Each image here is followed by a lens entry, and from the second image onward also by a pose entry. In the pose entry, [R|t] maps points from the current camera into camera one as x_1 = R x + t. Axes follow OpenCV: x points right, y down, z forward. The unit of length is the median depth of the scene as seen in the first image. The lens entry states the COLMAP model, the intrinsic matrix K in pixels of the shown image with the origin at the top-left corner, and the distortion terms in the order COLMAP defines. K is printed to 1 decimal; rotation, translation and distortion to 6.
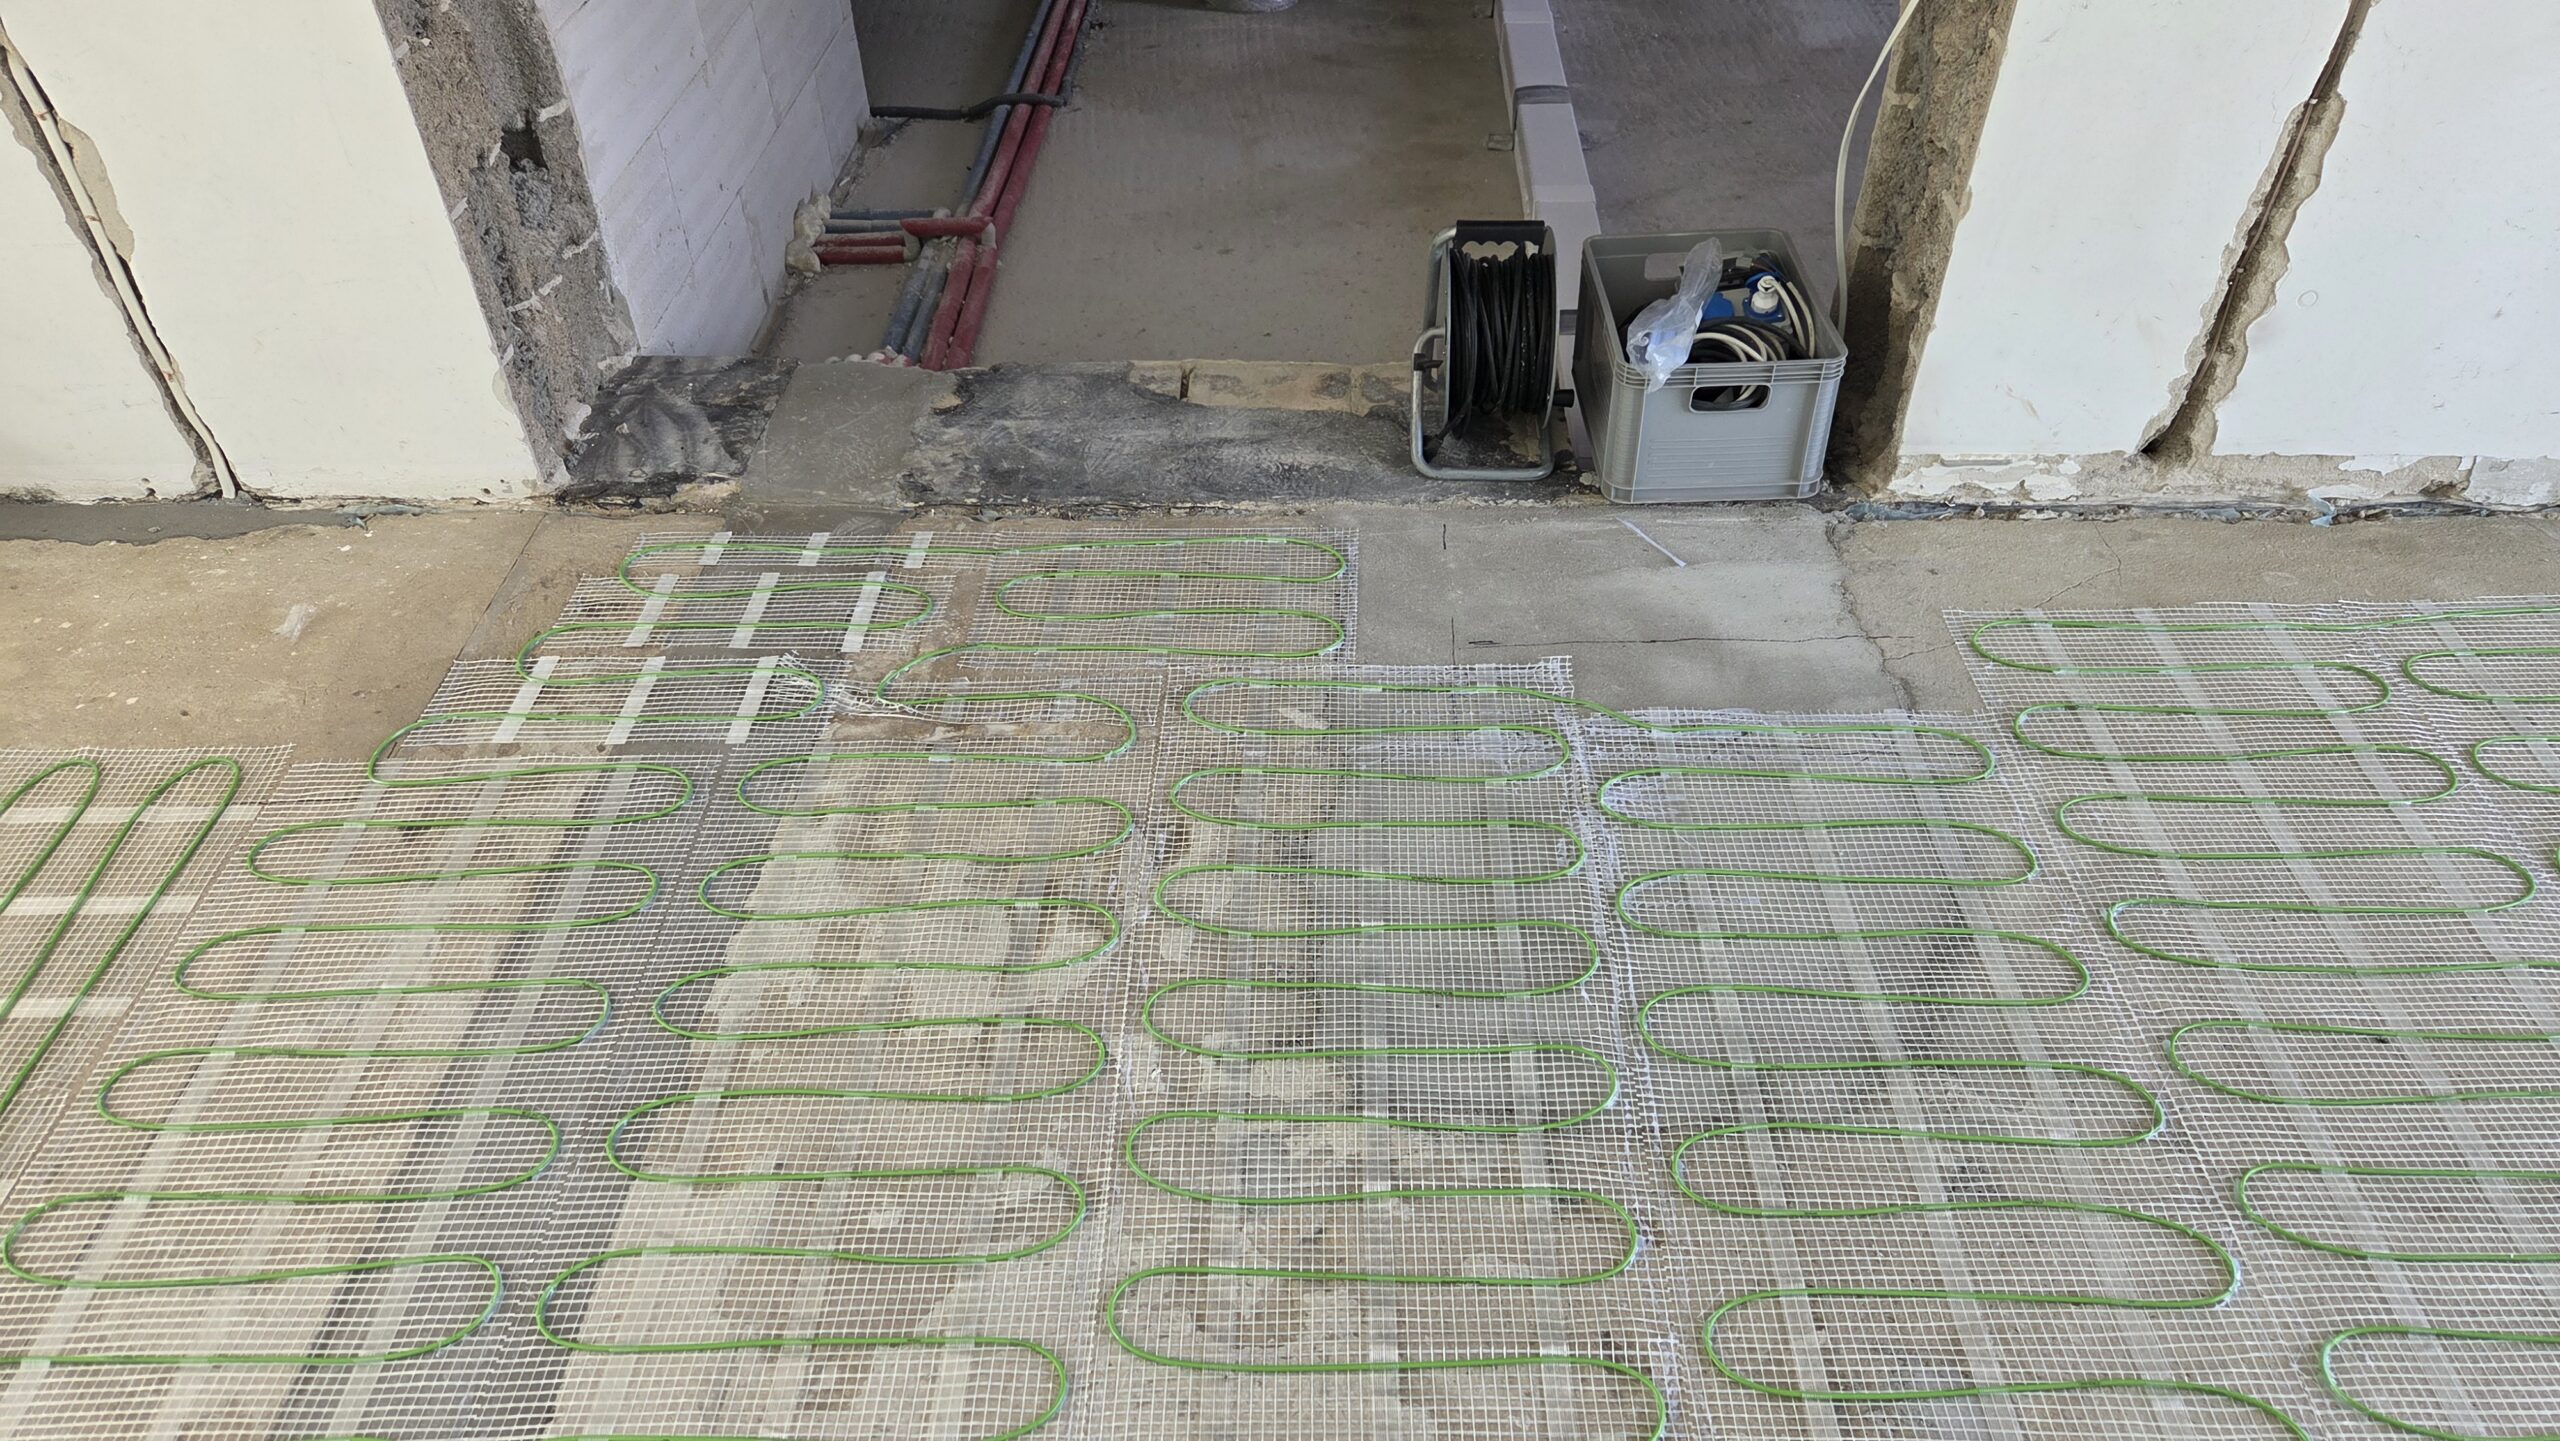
lens RADIAL K [[1662.1, 0, 1280.0], [0, 1662.1, 720.5], [0, 0, 1]] dist [0.018729, -0.034108]
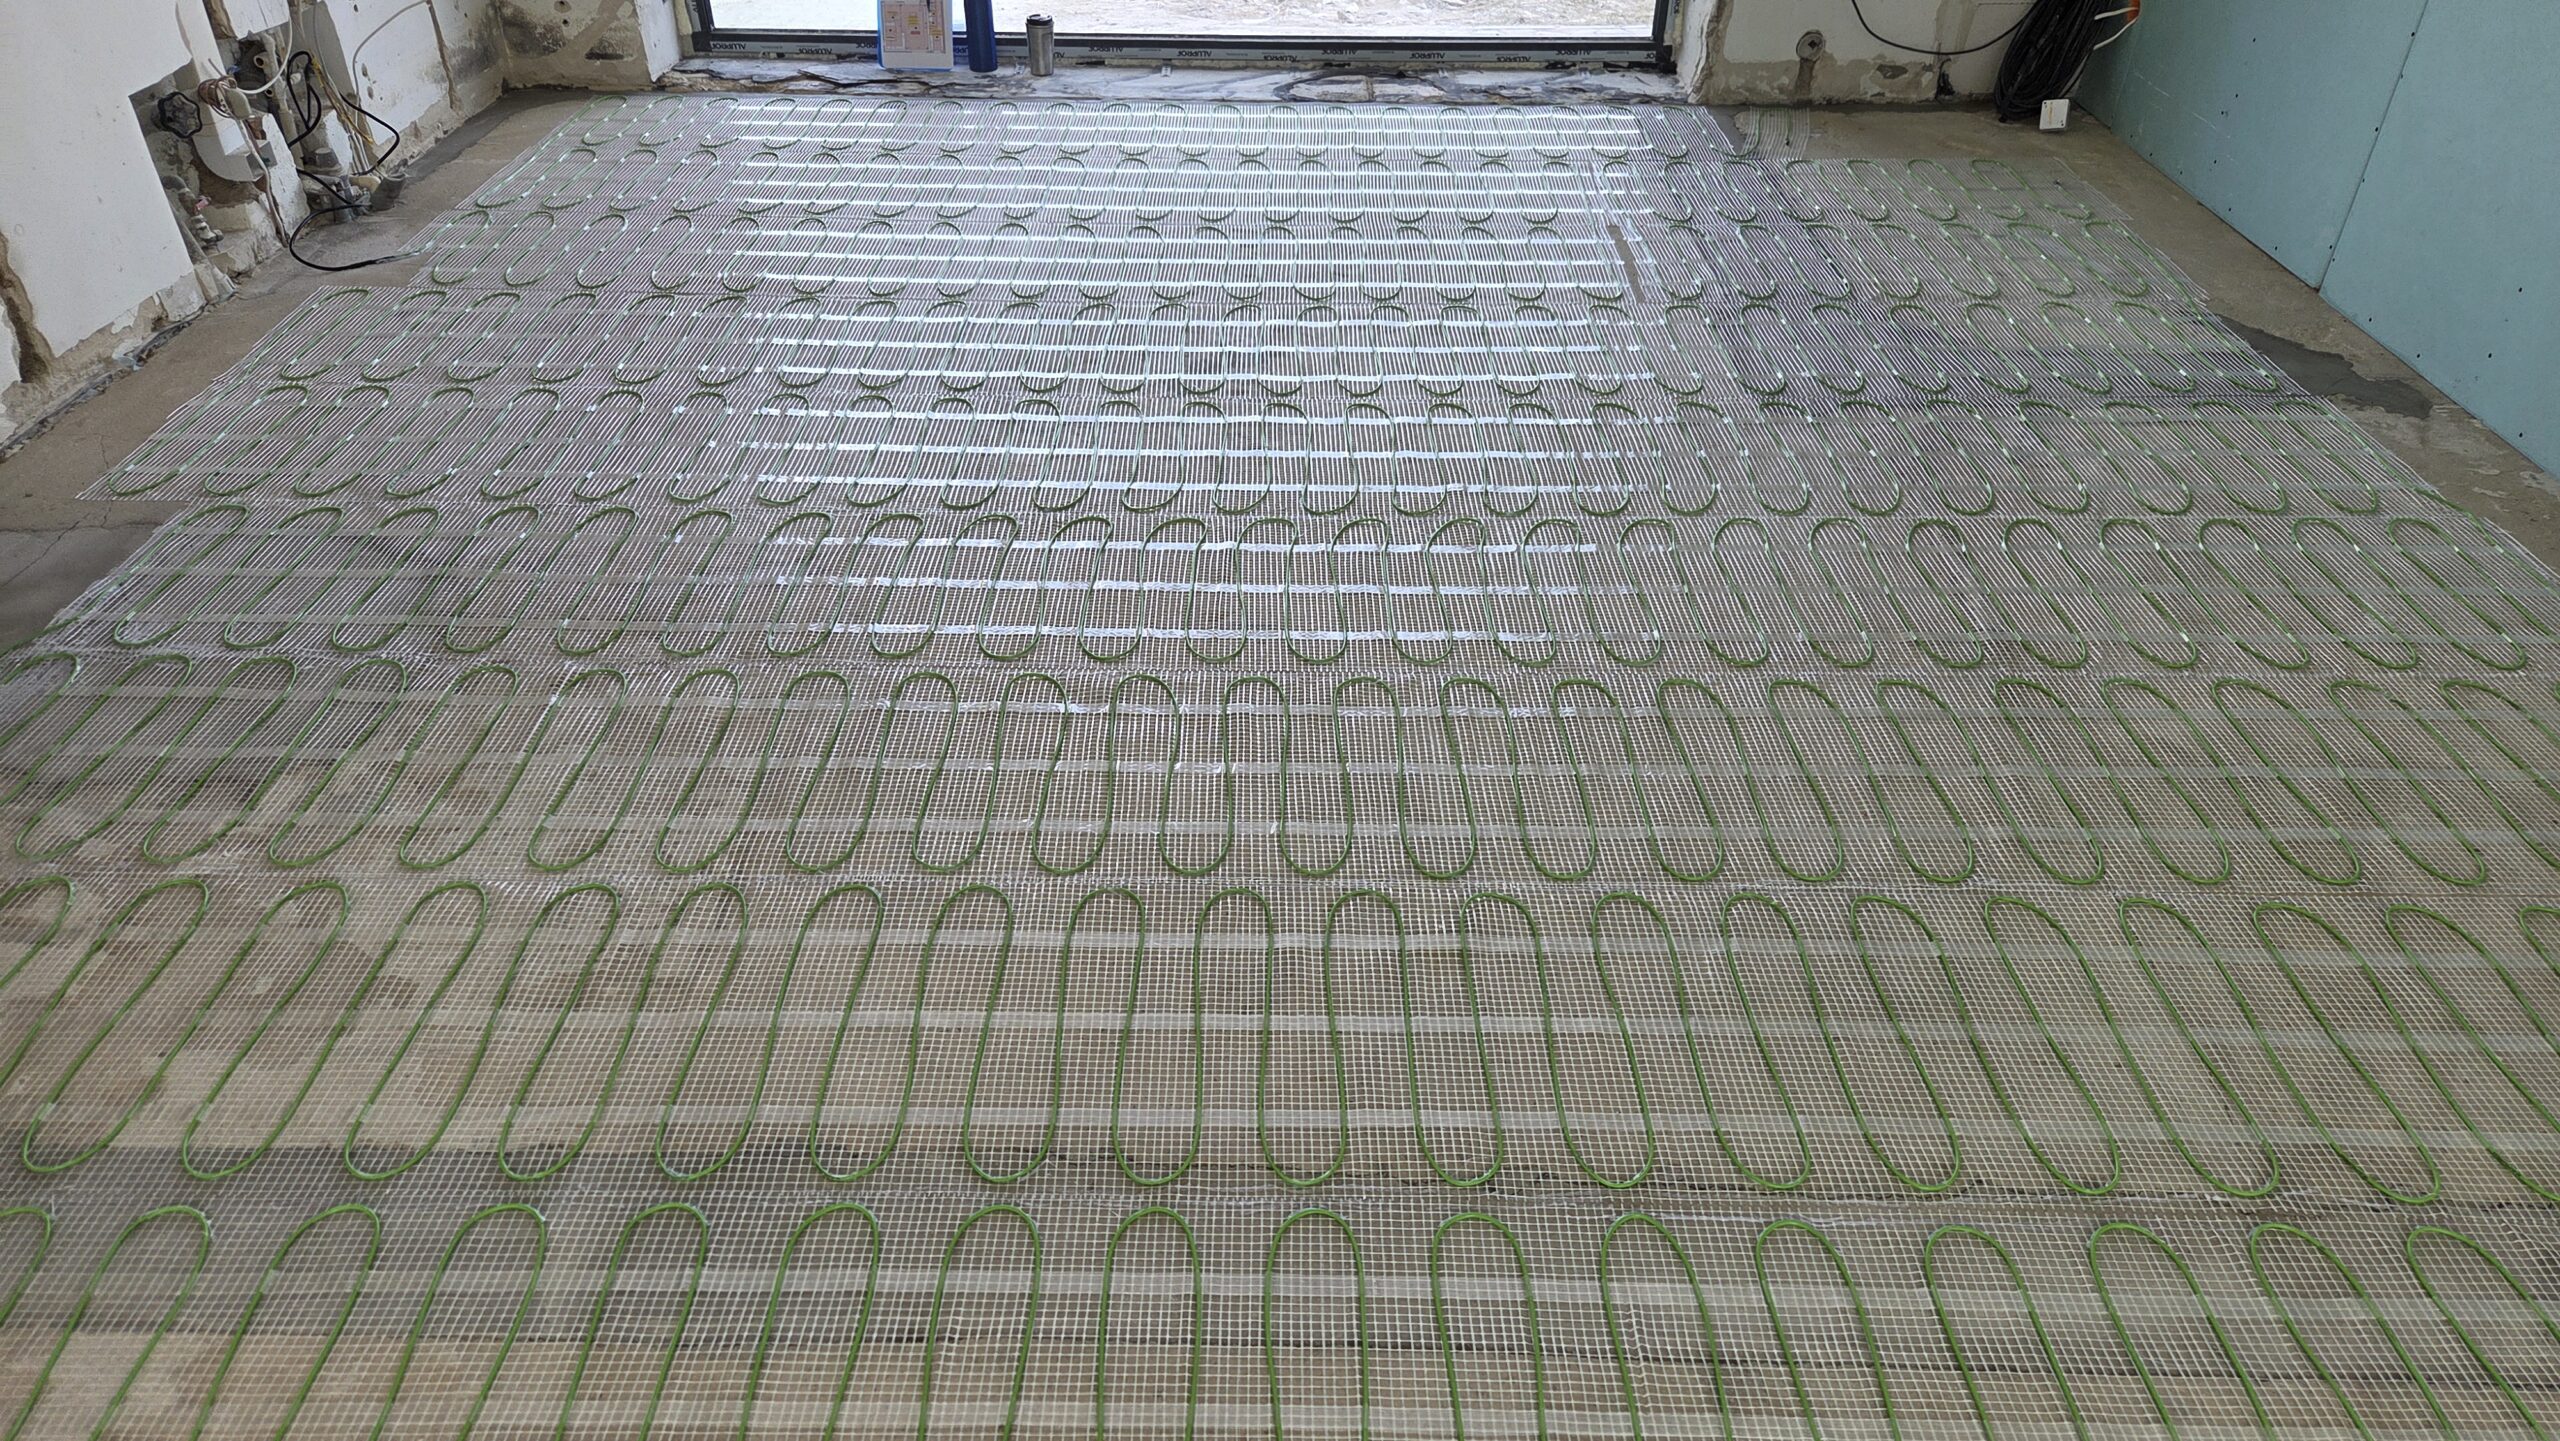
lens RADIAL K [[1662.1, 0, 1280.0], [0, 1662.1, 720.5], [0, 0, 1]] dist [0.018729, -0.034108]
pose [[-0.020069, -0.564383, 0.825269, -0.756060], [0.639132, 0.627510, 0.444682, 0.064755], [-0.768835, 0.536380, 0.348122, -0.100697]]
